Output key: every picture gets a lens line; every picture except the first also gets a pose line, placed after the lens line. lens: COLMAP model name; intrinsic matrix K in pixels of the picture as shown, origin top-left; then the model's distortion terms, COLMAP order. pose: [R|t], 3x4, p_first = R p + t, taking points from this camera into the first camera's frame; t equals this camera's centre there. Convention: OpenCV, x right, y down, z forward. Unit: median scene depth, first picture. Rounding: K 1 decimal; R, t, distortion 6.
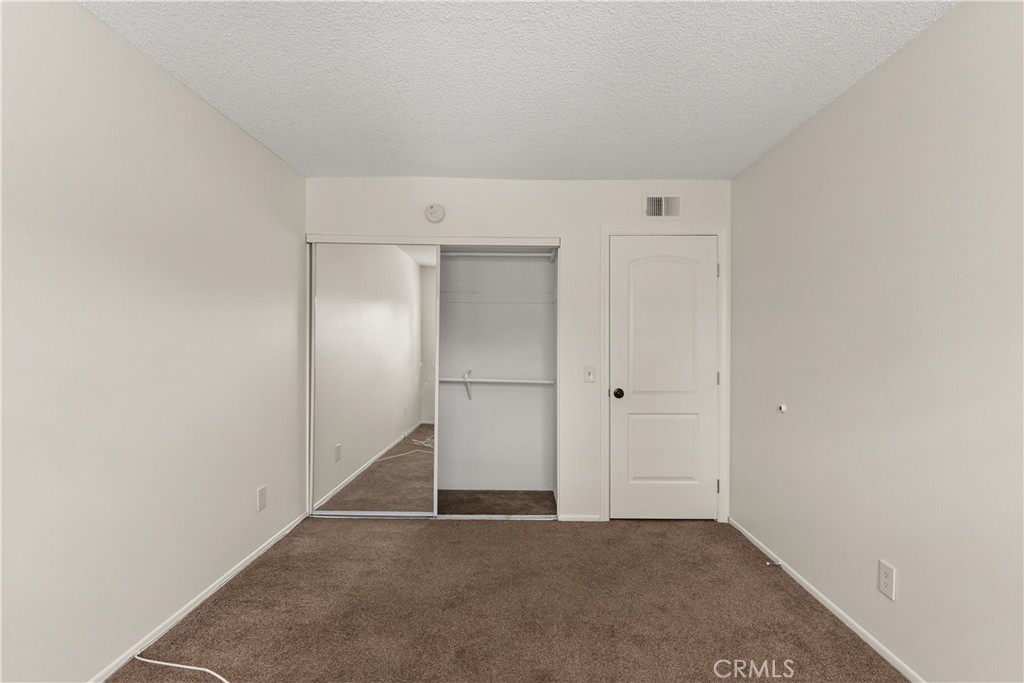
lens RADIAL K [[486.4, 0, 513.0], [0, 486.4, 345.8], [0, 0, 1]] dist [0.000562, -0.000257]
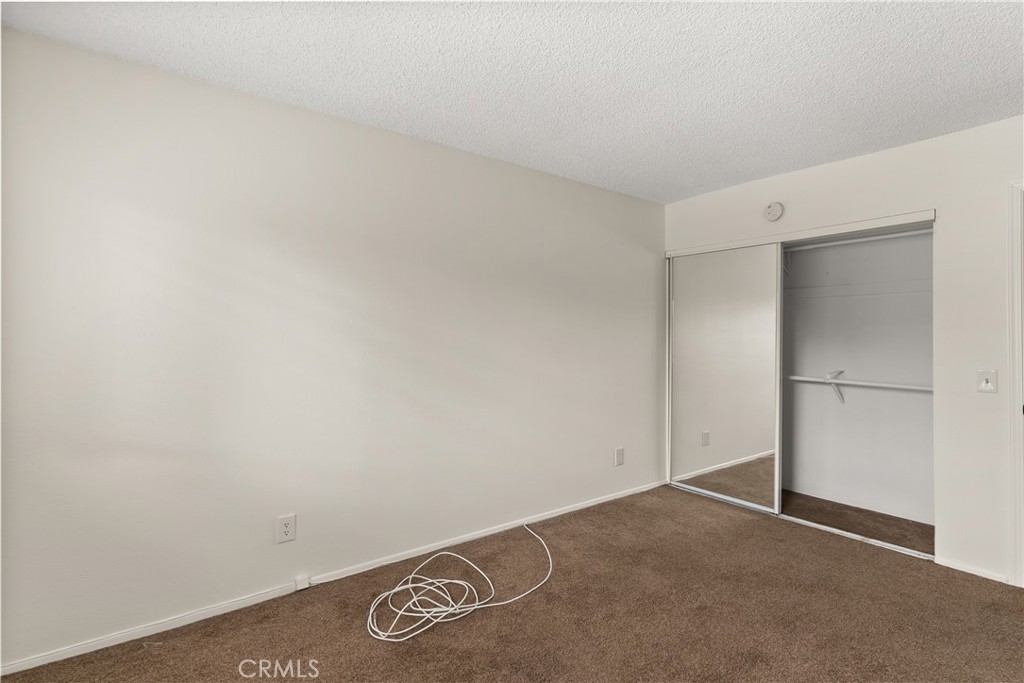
lens RADIAL K [[486.4, 0, 517.6], [0, 486.4, 337.2], [0, 0, 1]] dist [0.000562, -0.000257]
pose [[0.606885, -0.007996, -0.794749, 0.316980], [-0.005067, 0.999890, -0.013930, 0.004497], [0.794773, 0.012481, 0.606778, -0.032629]]
